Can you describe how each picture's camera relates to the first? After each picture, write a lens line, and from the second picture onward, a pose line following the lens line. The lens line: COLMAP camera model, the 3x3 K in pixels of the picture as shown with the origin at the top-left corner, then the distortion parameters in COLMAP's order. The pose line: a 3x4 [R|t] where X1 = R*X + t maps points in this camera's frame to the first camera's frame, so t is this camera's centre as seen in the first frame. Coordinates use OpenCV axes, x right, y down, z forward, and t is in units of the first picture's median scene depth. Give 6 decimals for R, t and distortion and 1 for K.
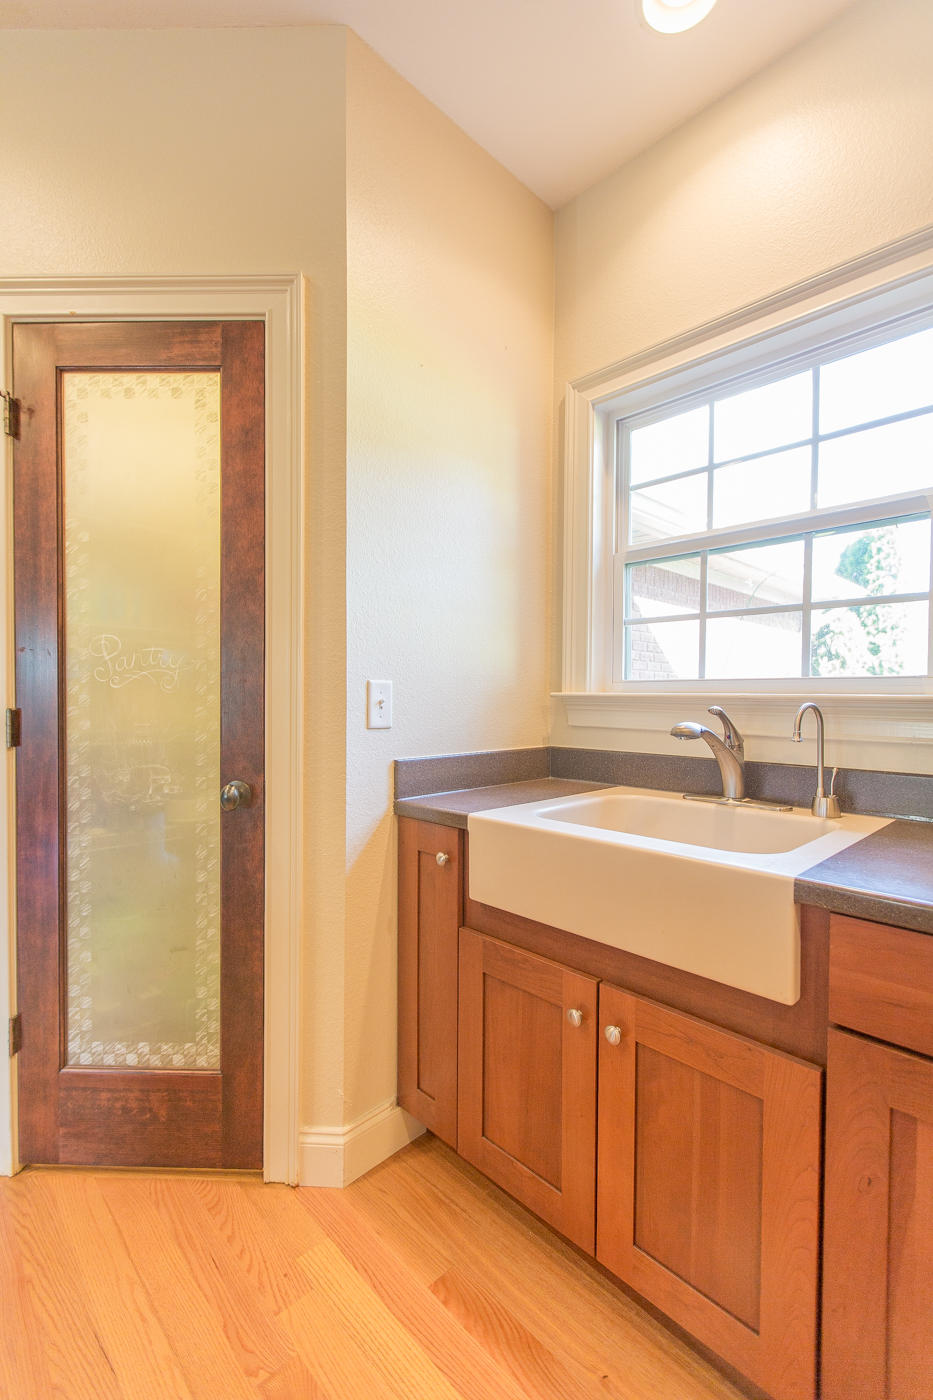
lens RADIAL K [[627.8, 0, 465.3], [0, 627.8, 710.2], [0, 0, 1]] dist [0.002181, 0.003013]
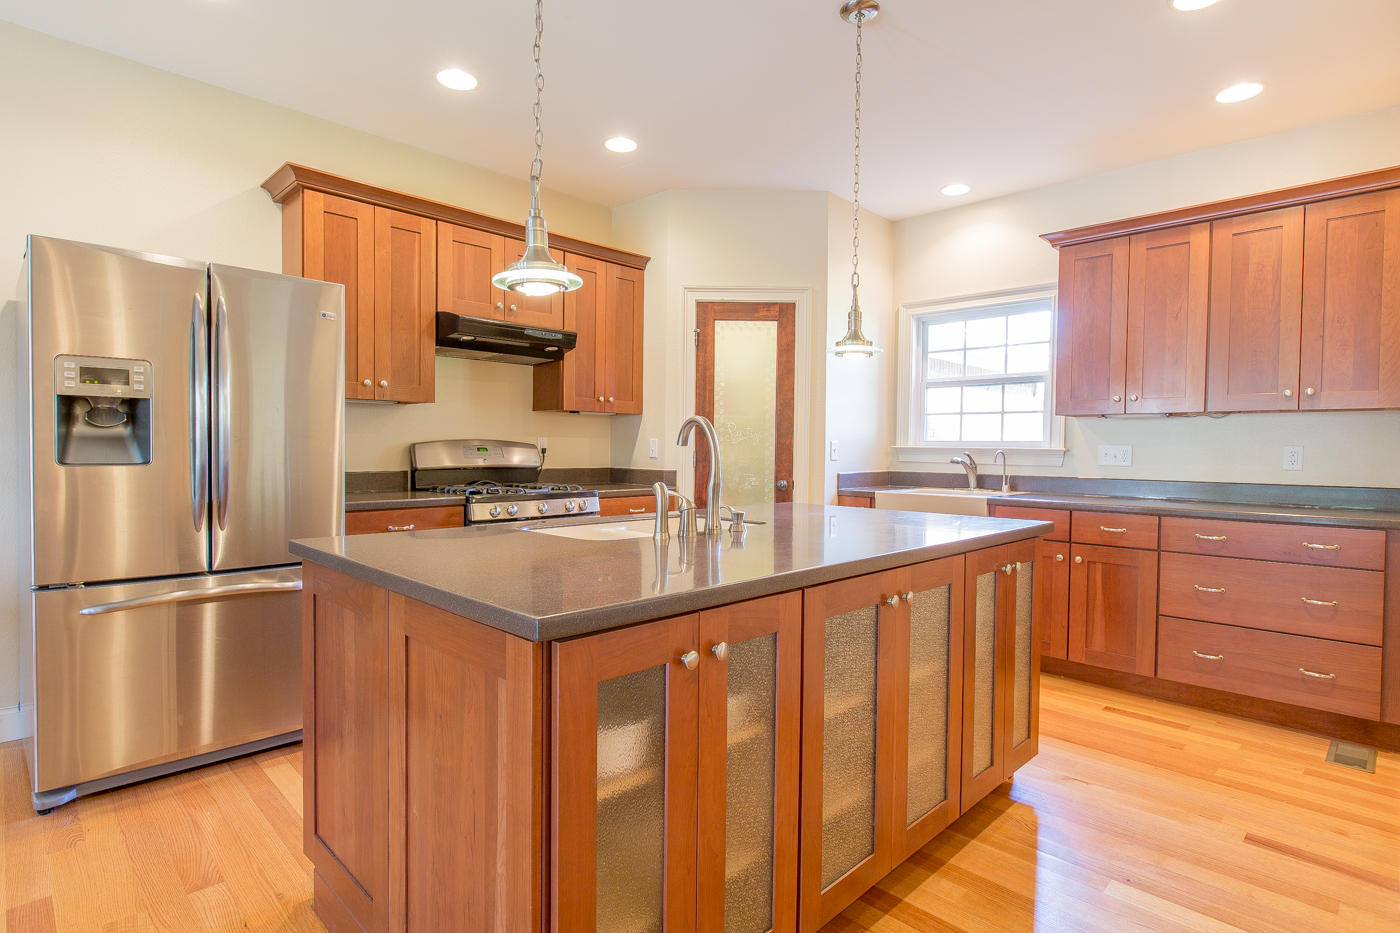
lens RADIAL K [[716.2, 0, 712.4], [0, 716.2, 458.7], [0, 0, 1]] dist [0.021902, -0.000007]
pose [[0.999294, 0.006519, 0.036991, -0.750083], [-0.006457, 0.999978, -0.001785, 0.031780], [-0.037002, 0.001544, 0.999314, -1.901912]]
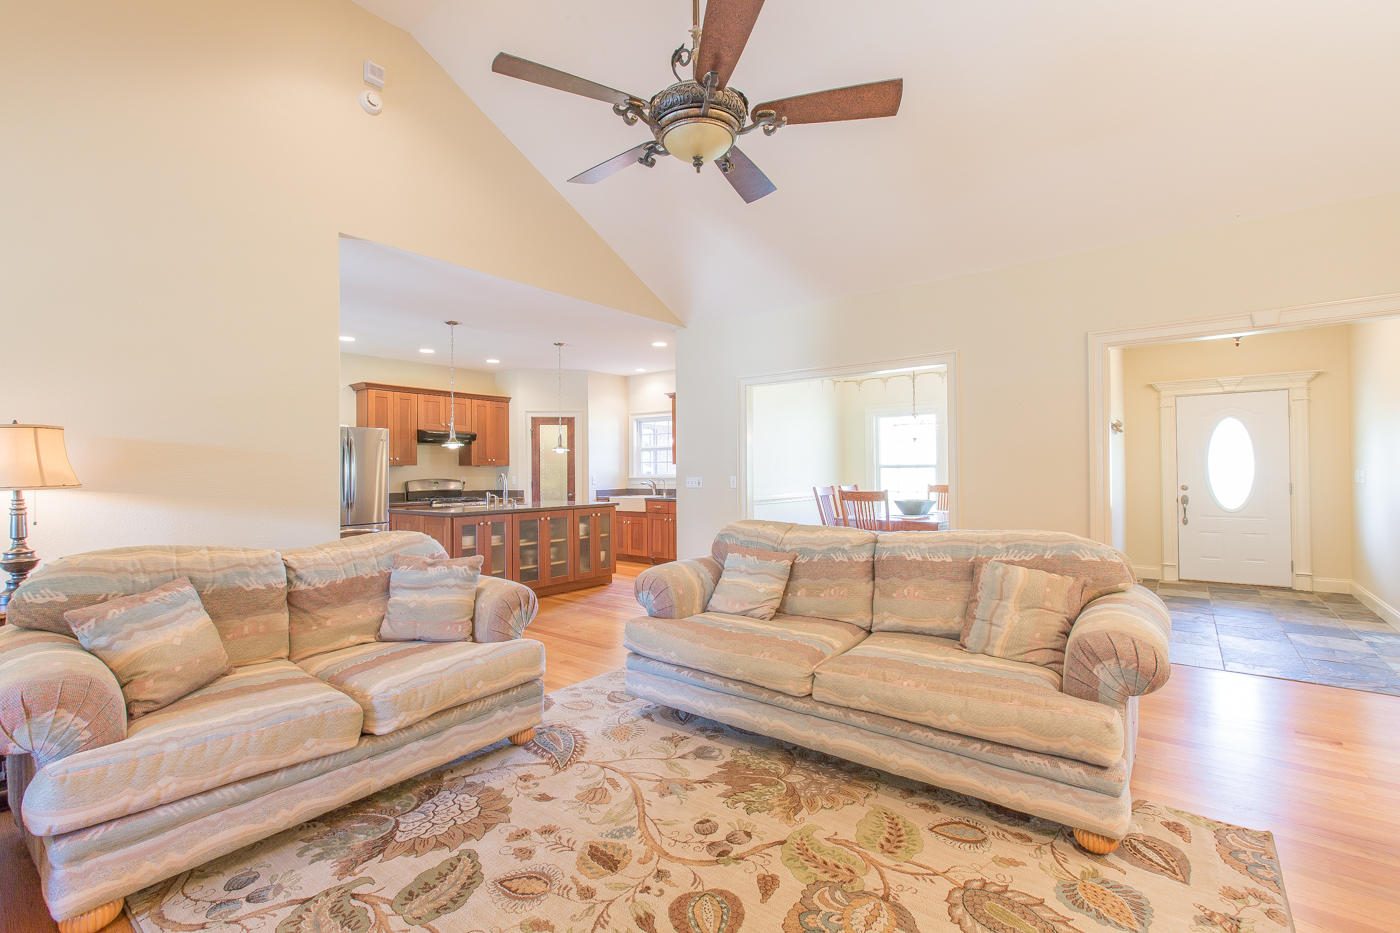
lens RADIAL K [[627.8, 0, 700.8], [0, 627.8, 463.8], [0, 0, 1]] dist [0.002181, 0.003013]
pose [[0.990603, -0.011062, 0.136324, 0.055748], [0.015307, 0.999429, -0.030131, 0.030929], [-0.135913, 0.031935, 0.990206, -5.036472]]
